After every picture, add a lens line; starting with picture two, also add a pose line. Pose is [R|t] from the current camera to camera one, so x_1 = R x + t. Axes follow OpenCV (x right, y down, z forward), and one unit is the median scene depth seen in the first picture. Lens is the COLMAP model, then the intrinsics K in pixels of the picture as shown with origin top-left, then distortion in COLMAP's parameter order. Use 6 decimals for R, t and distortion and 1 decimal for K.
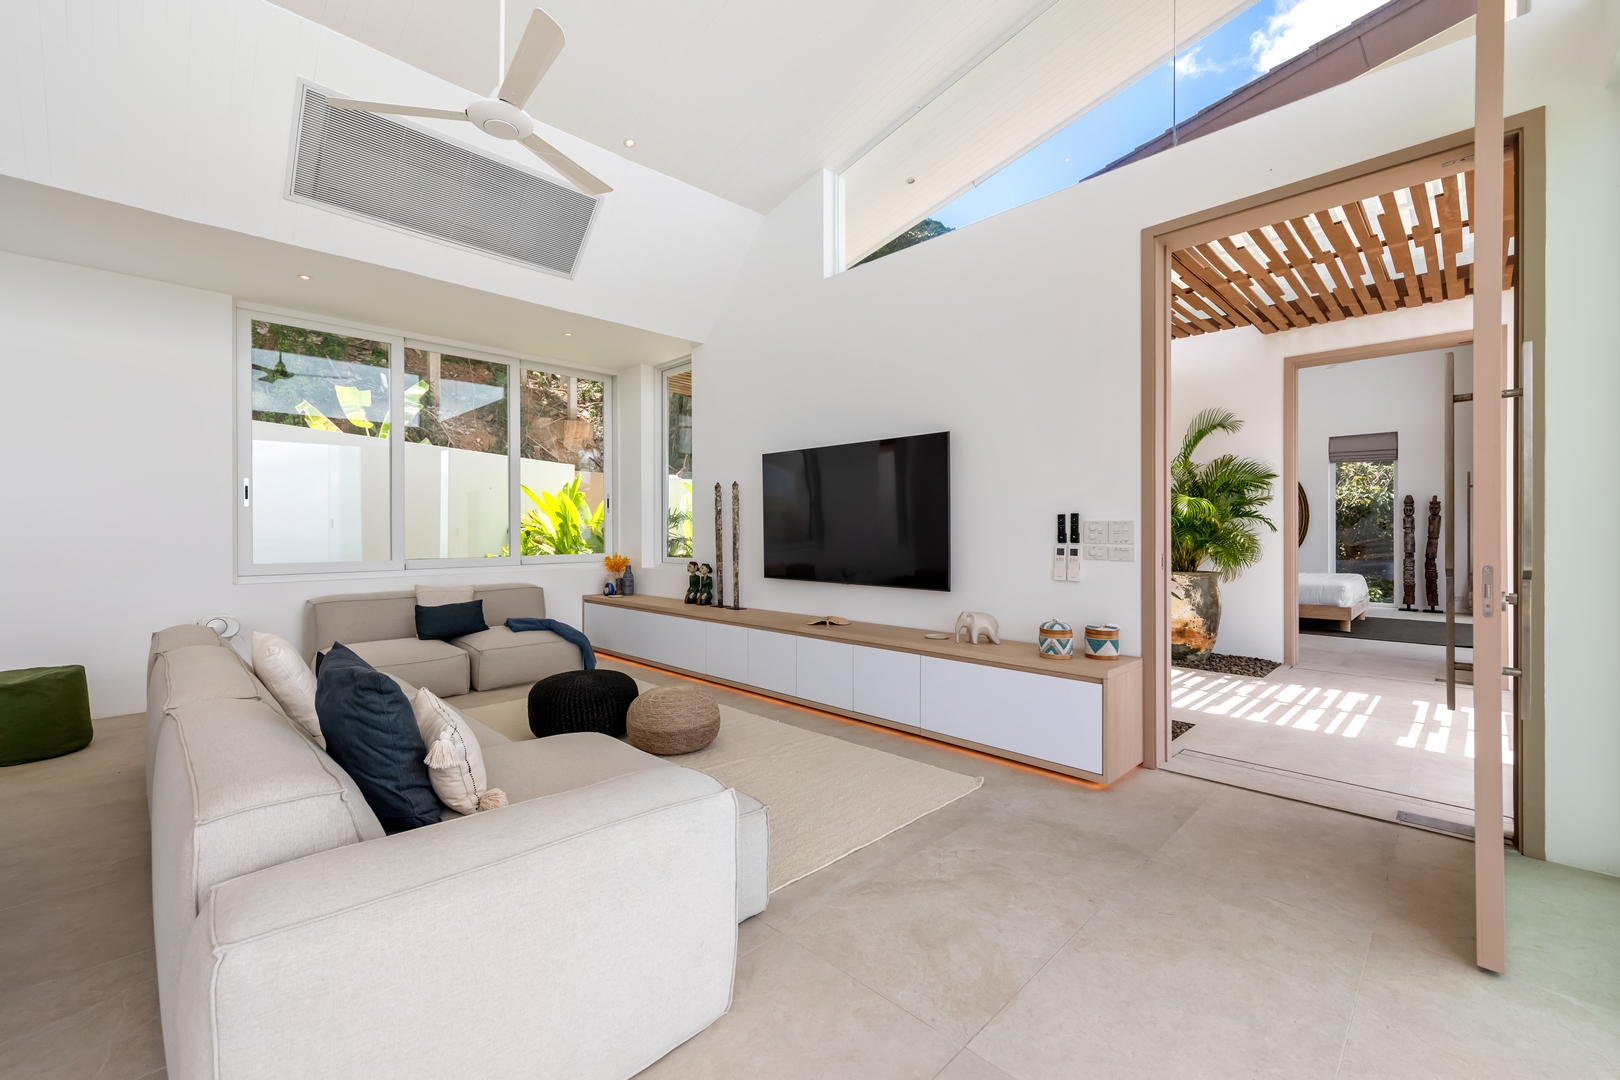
lens RADIAL K [[662.4, 0, 810.3], [0, 662.4, 529.6], [0, 0, 1]] dist [0.008855, 0.000200]
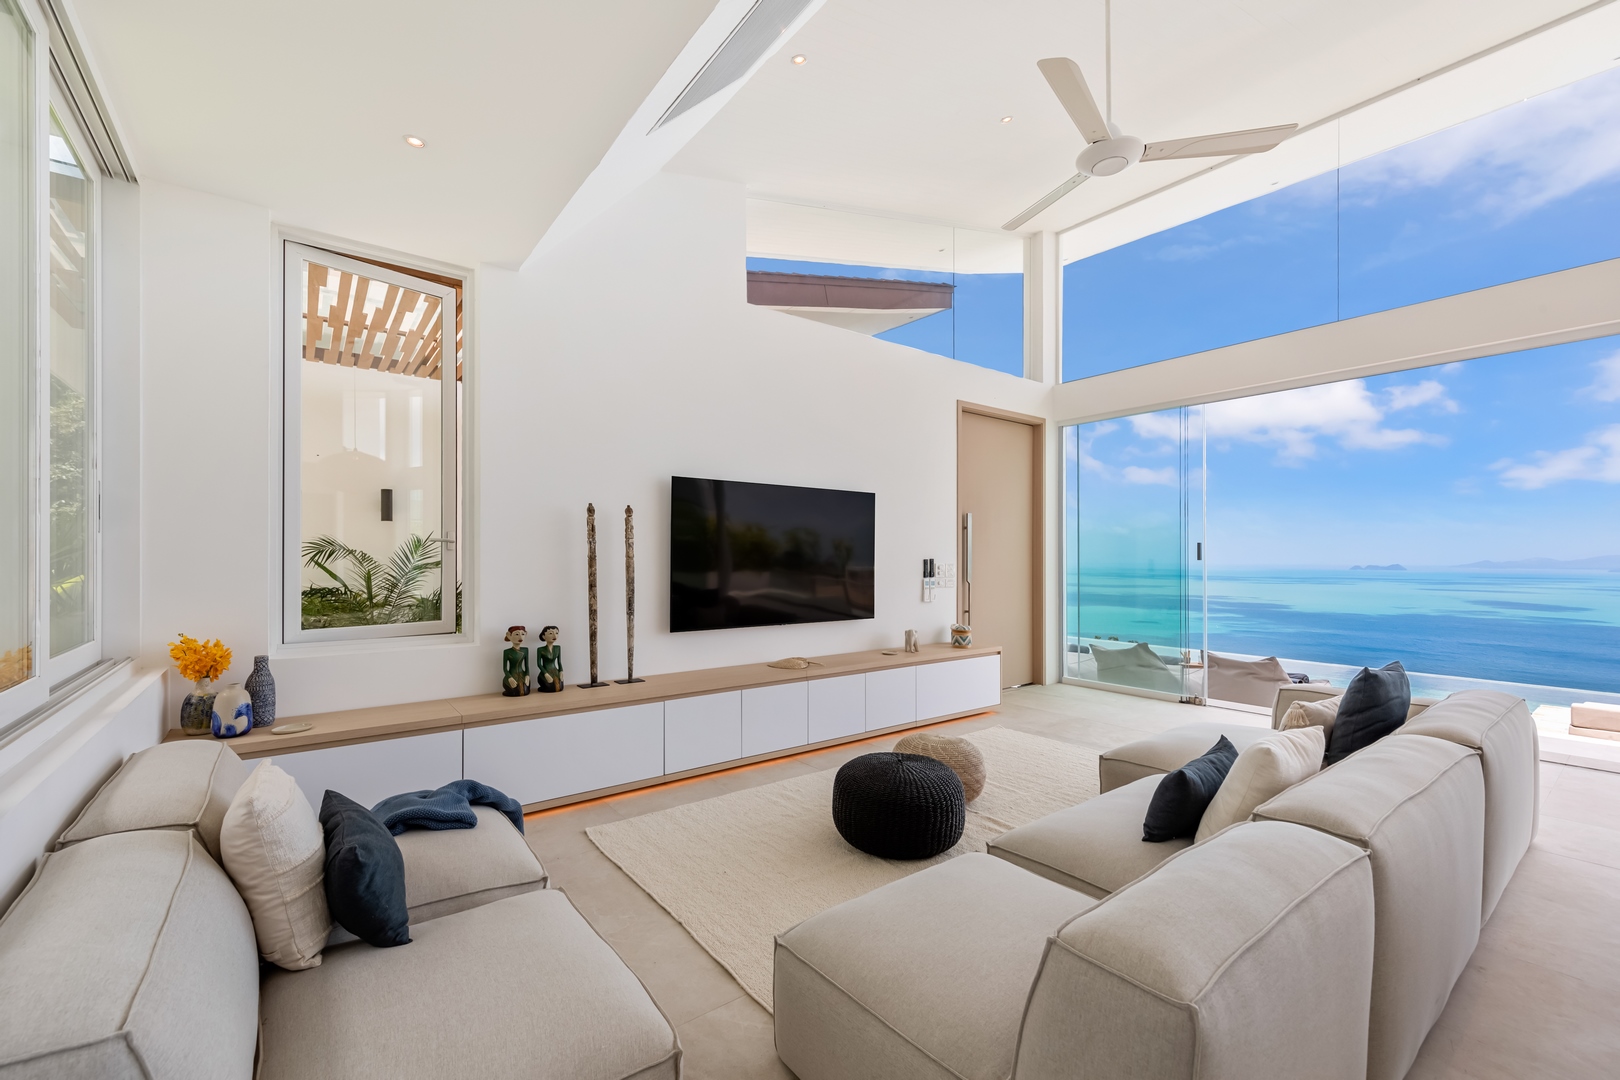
lens RADIAL K [[662.4, 0, 807.9], [0, 662.4, 553.3], [0, 0, 1]] dist [0.008855, 0.000200]
pose [[0.140541, 0.007778, 0.990044, -0.827493], [-0.005753, 0.999959, -0.007039, -0.017017], [-0.990058, -0.004706, 0.140580, 0.727019]]
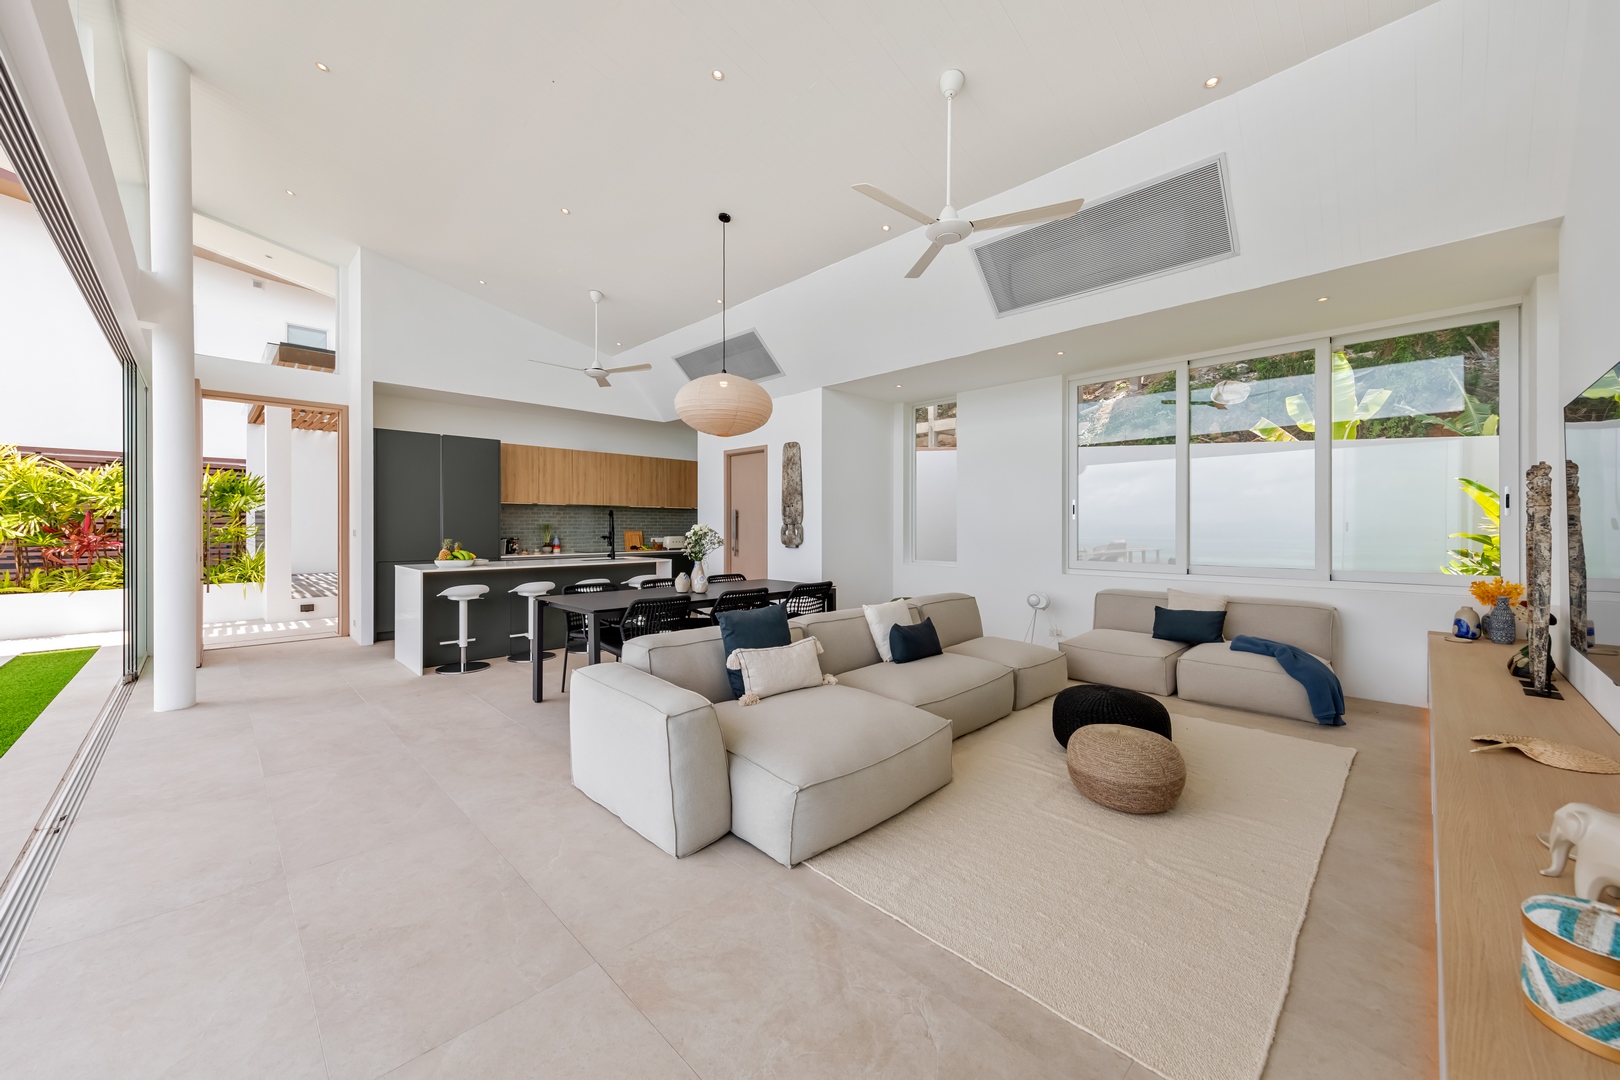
lens RADIAL K [[605.8, 0, 813.4], [0, 605.8, 539.4], [0, 0, 1]] dist [0.014707, 0.000389]
pose [[-0.002659, 0.023496, -0.999720, 0.387320], [0.001185, 0.999723, 0.023493, -0.021149], [0.999996, -0.001122, -0.002686, 0.393442]]
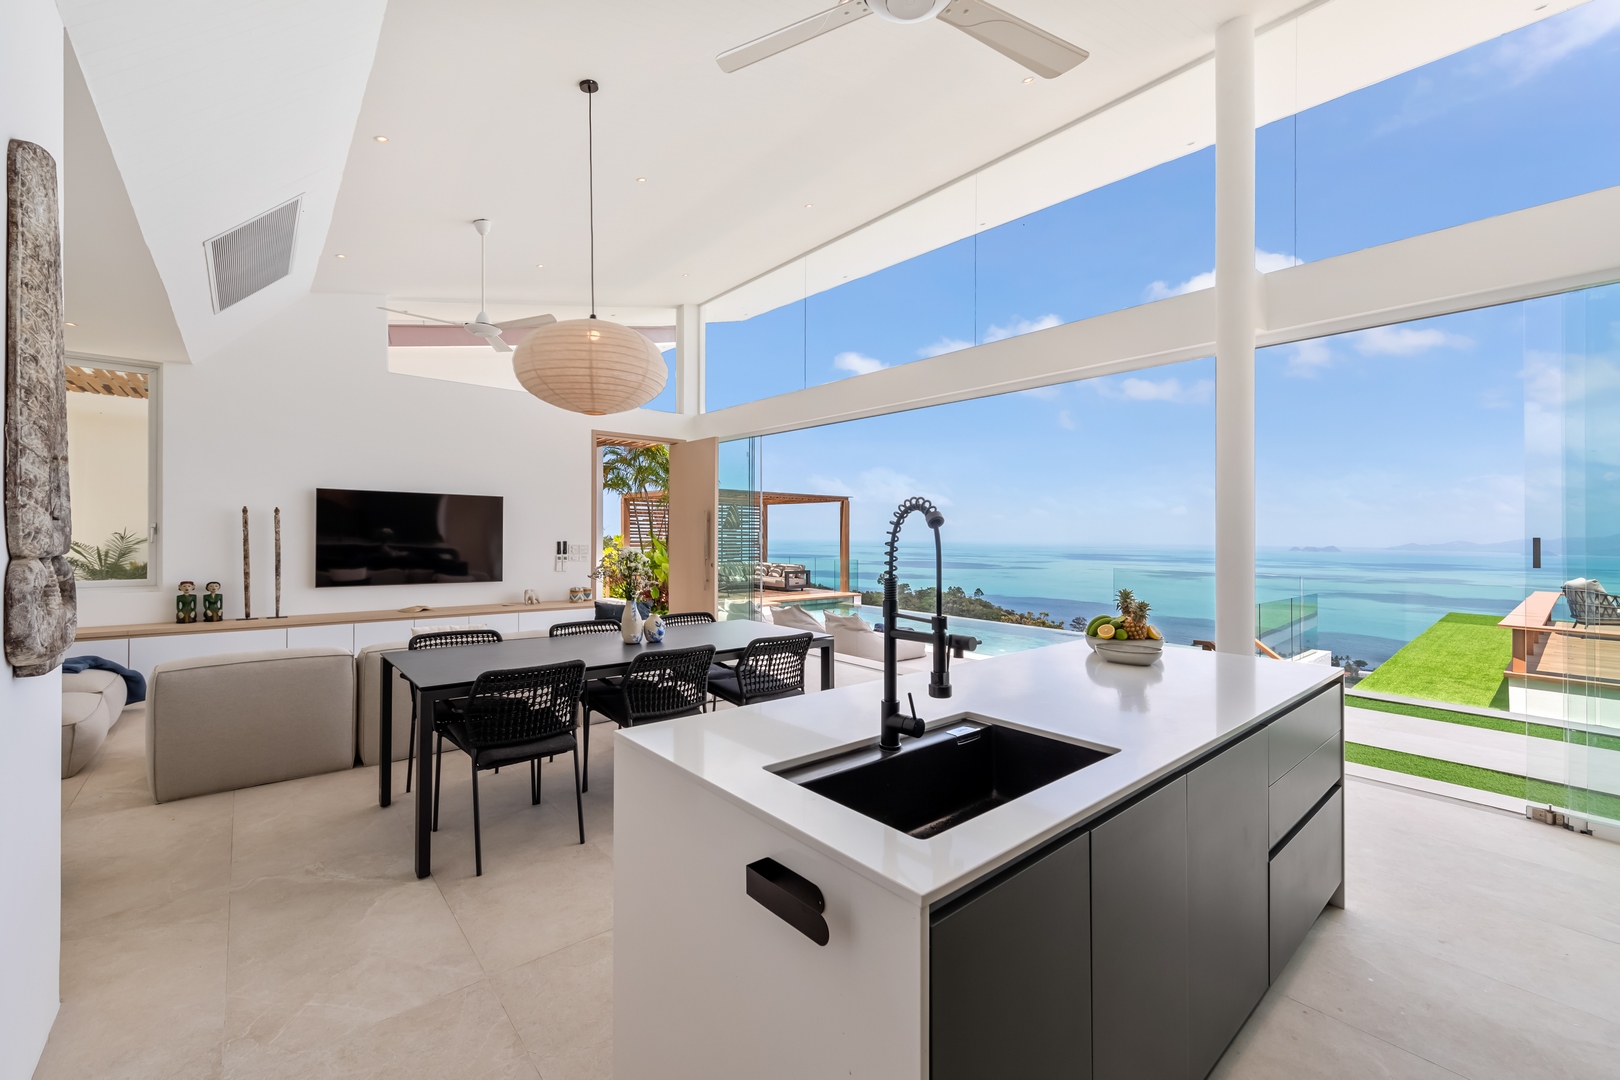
lens RADIAL K [[662.4, 0, 812.9], [0, 662.4, 536.8], [0, 0, 1]] dist [0.008855, 0.000200]
pose [[0.087123, 0.001232, 0.996197, -1.228760], [-0.012435, 0.999923, -0.000149, -0.033963], [-0.996120, -0.012375, 0.087132, -0.035293]]
